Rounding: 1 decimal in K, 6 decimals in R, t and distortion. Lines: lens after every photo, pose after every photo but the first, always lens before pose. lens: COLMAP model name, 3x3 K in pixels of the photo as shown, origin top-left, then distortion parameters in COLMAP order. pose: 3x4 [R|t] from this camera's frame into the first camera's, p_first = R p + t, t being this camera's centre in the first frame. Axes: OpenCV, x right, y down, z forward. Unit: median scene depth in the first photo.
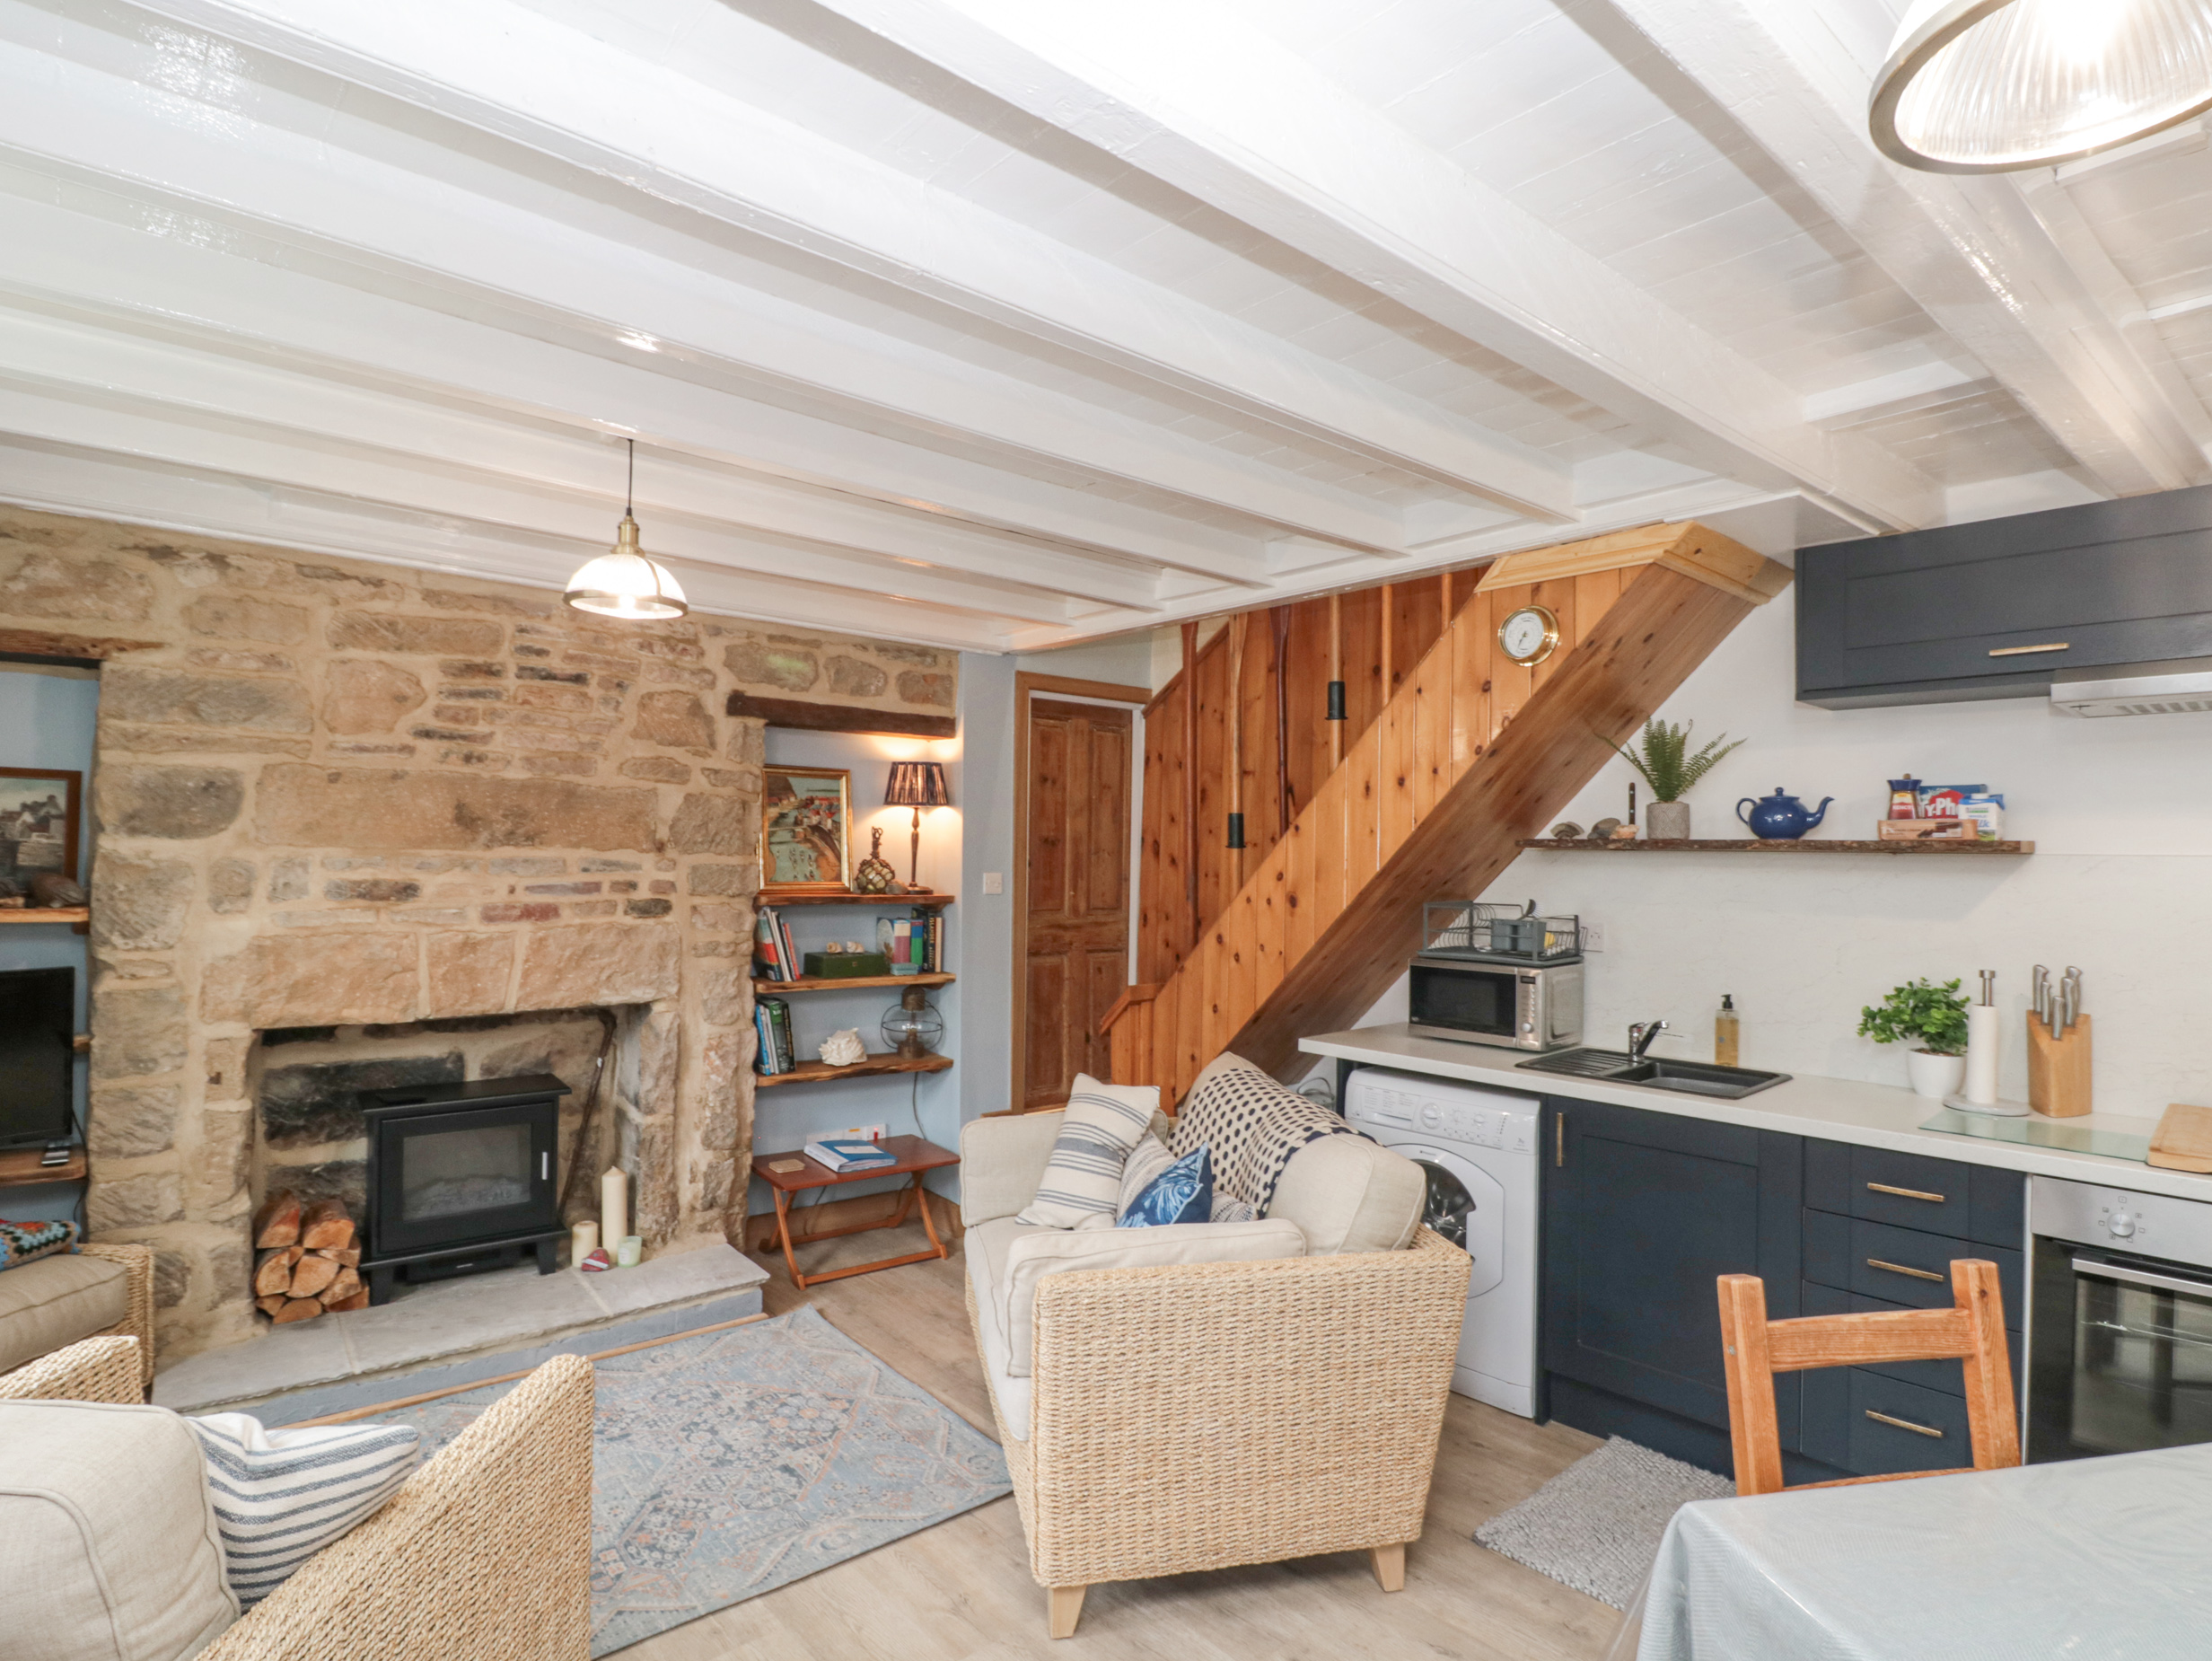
lens RADIAL K [[1162.4, 0, 1120.3], [0, 1162.4, 837.1], [0, 0, 1]] dist [-0.002882, -0.010463]
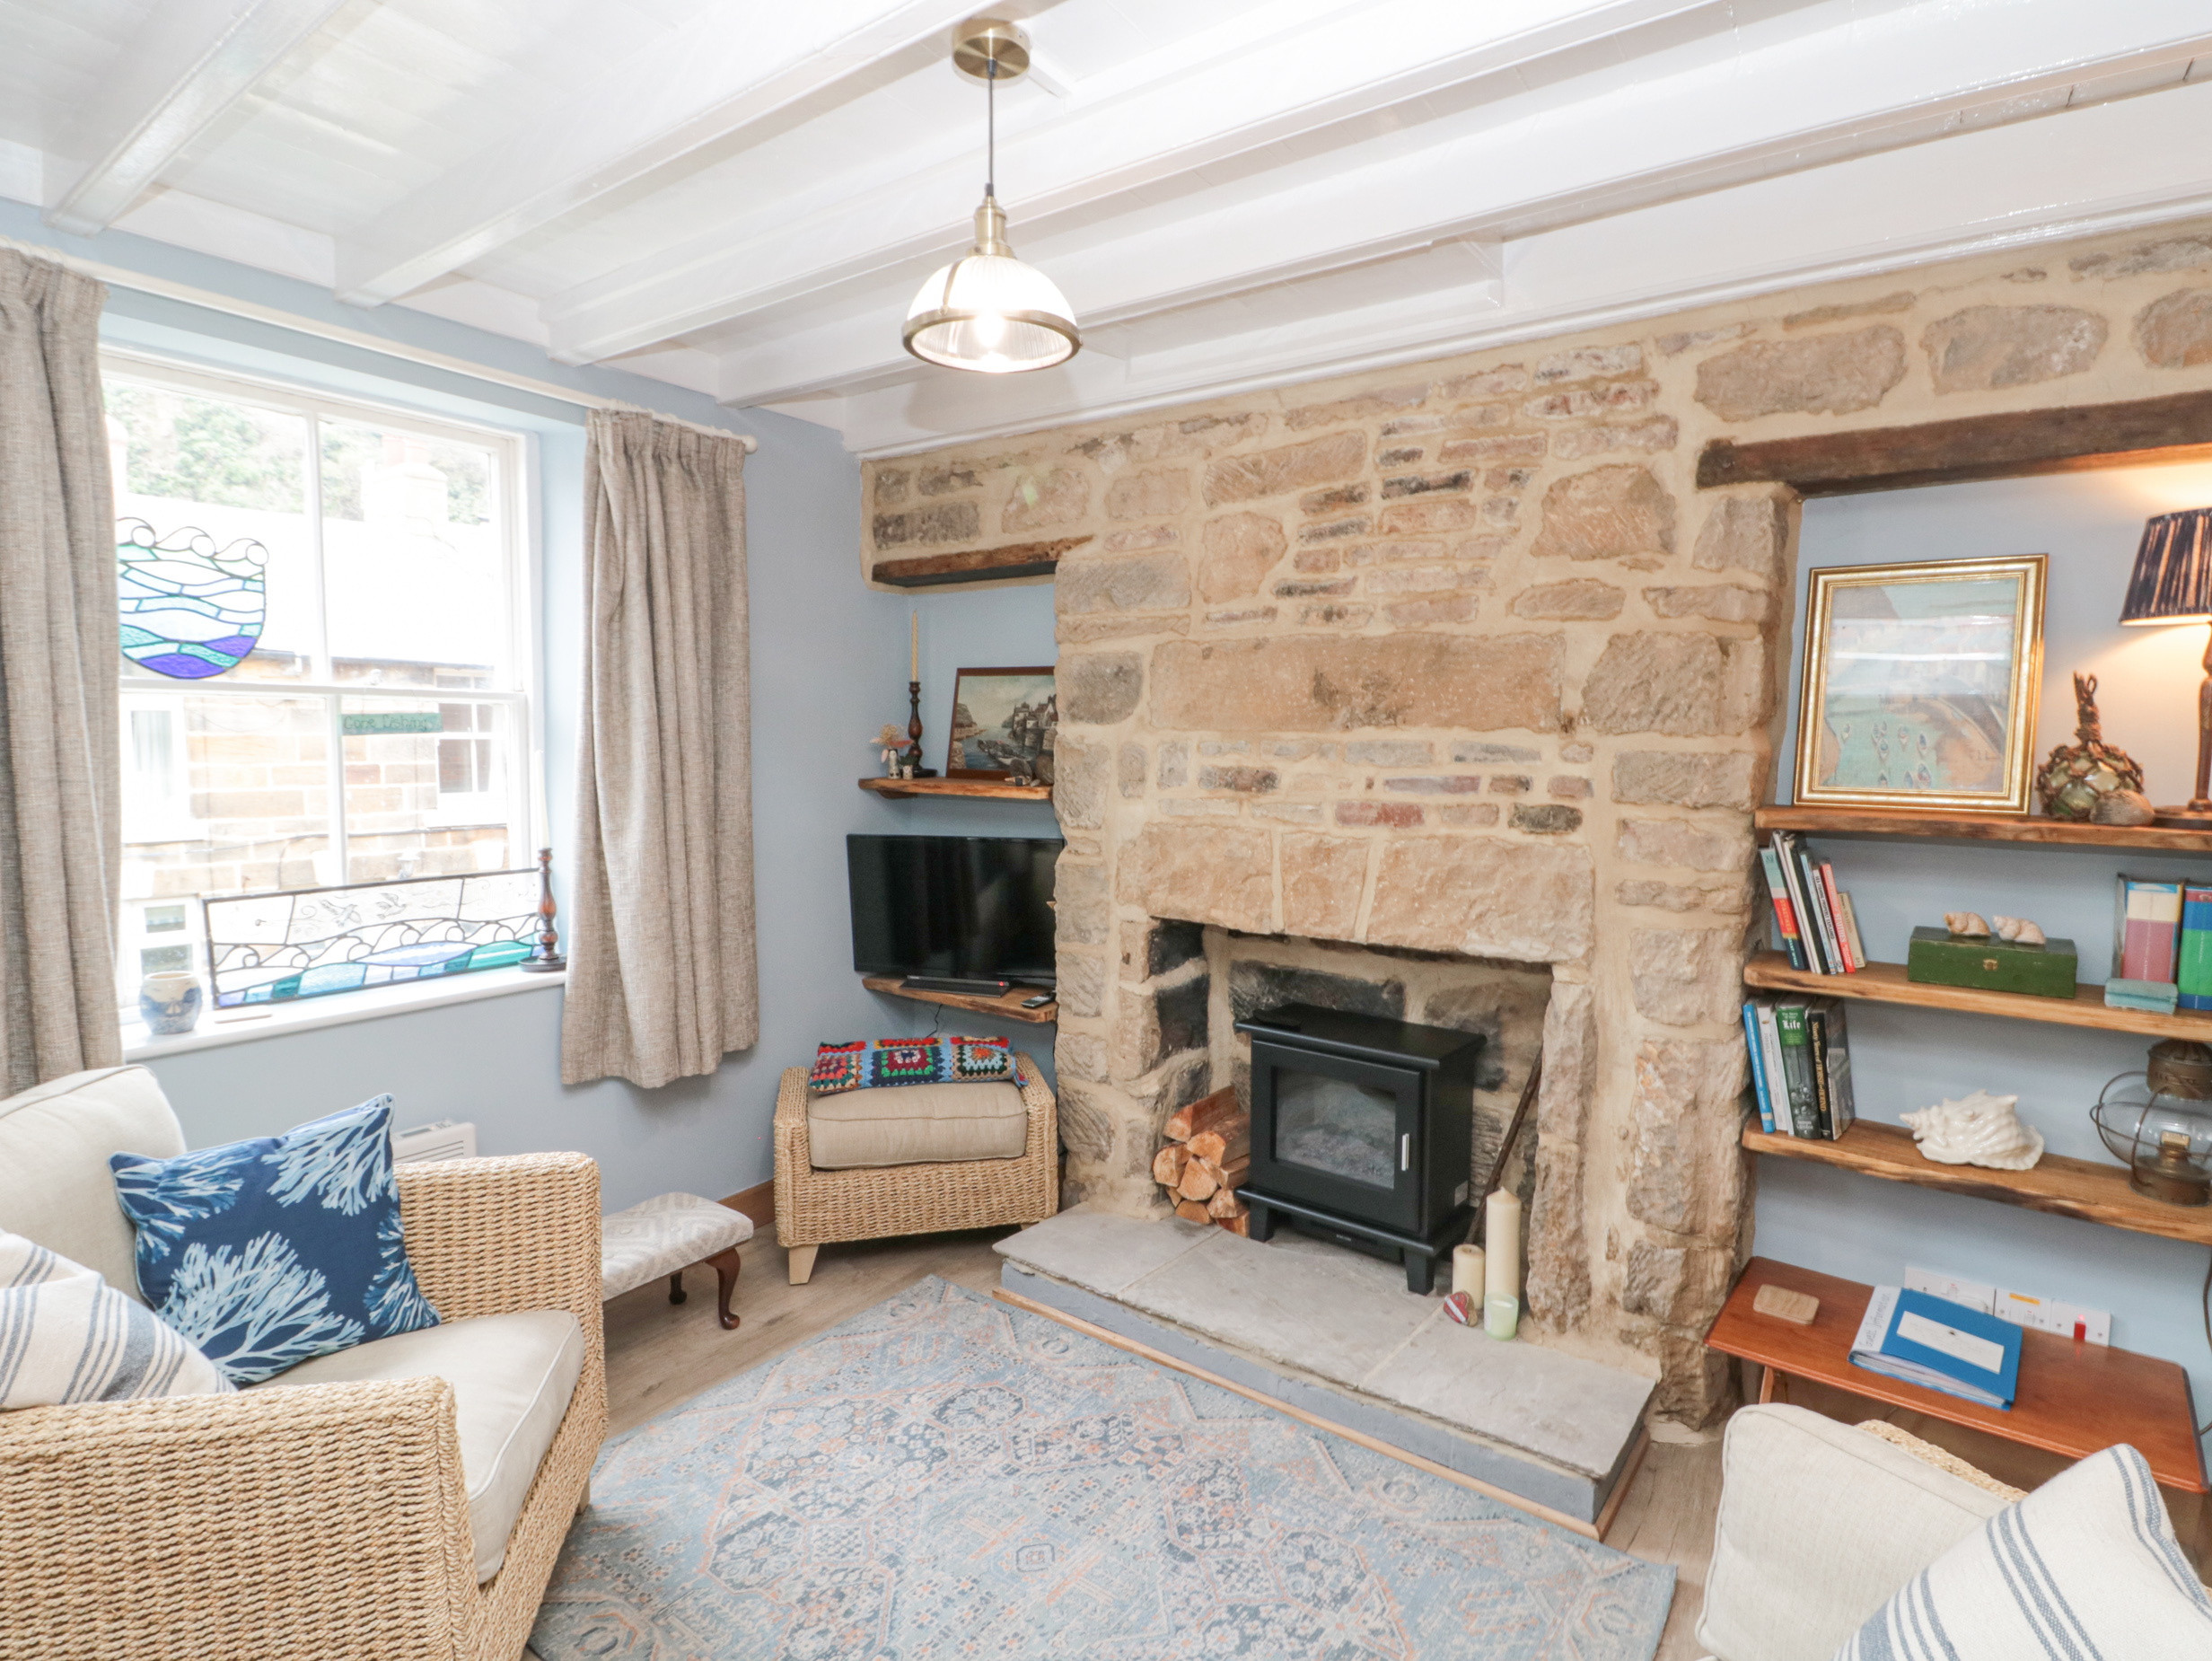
lens RADIAL K [[1162.4, 0, 1120.3], [0, 1162.4, 837.1], [0, 0, 1]] dist [-0.002882, -0.010463]
pose [[0.226508, 0.073531, -0.971230, 0.180663], [0.015266, 0.996756, 0.079024, 0.017468], [0.973890, -0.032726, 0.224650, 0.666470]]
